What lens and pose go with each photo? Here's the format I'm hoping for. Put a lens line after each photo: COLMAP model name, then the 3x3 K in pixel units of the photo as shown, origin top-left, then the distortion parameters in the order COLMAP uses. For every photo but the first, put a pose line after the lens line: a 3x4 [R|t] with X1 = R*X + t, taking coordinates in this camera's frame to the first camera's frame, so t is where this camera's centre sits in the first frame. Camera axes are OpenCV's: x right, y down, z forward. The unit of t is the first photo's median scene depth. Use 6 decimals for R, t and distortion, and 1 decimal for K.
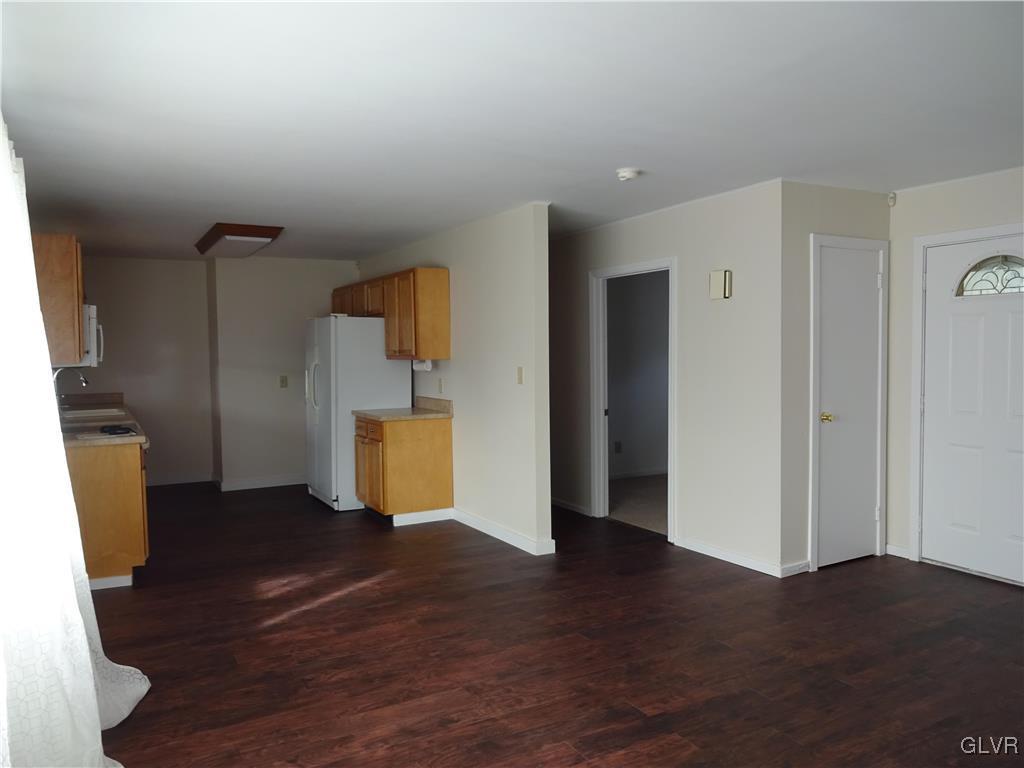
lens RADIAL K [[753.9, 0, 512.0], [0, 753.9, 384.0], [0, 0, 1]] dist [0.001916, 0.004555]
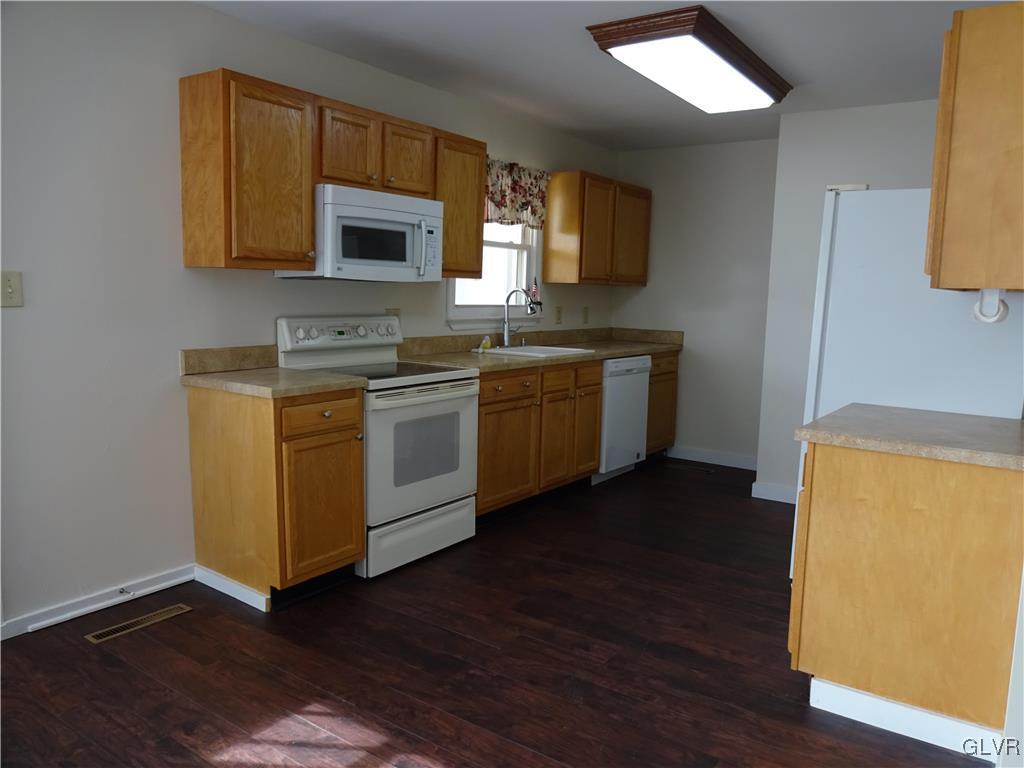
lens RADIAL K [[753.9, 0, 512.0], [0, 753.9, 384.0], [0, 0, 1]] dist [0.001916, 0.004555]
pose [[0.429255, 0.134480, -0.893116, 0.143028], [-0.069821, 0.990835, 0.115636, -0.019442], [0.900481, 0.012721, 0.434710, 0.899506]]
